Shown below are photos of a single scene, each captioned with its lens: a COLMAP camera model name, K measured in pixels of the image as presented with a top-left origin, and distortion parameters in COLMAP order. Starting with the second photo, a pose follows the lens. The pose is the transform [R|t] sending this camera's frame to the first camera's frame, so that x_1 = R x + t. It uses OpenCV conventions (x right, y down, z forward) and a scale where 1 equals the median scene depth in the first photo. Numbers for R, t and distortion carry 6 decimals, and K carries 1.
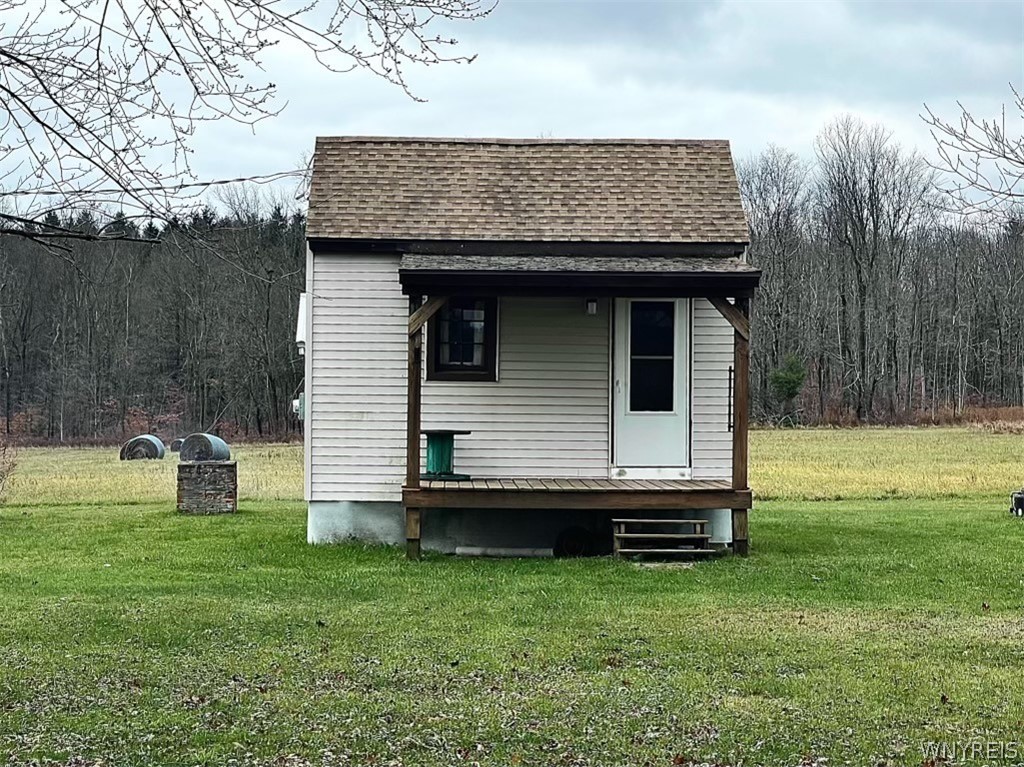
lens RADIAL K [[1969.4, 0, 511.3], [0, 1969.4, 382.9], [0, 0, 1]] dist [0.026880, 0.000000]
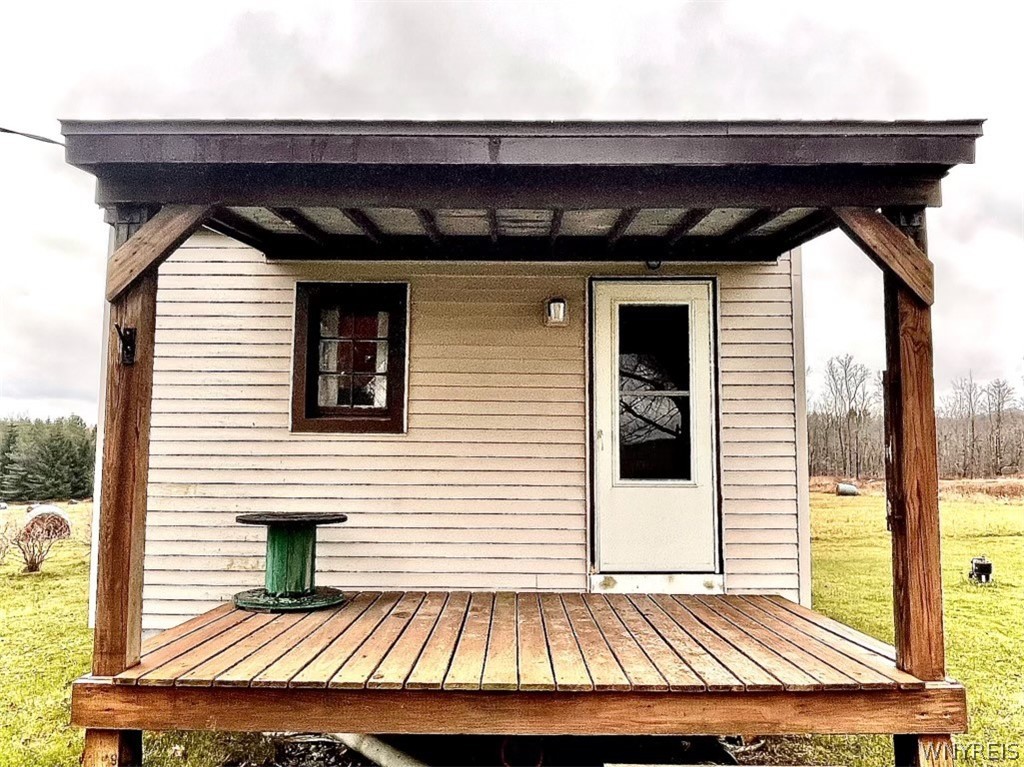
lens RADIAL K [[751.4, 0, 518.2], [0, 751.4, 382.5], [0, 0, 1]] dist [-0.003428, -0.001030]
pose [[0.999735, -0.004336, -0.022625, 0.033776], [0.001765, 0.993655, -0.112460, 0.010443], [0.022969, 0.112390, 0.993399, 0.762859]]
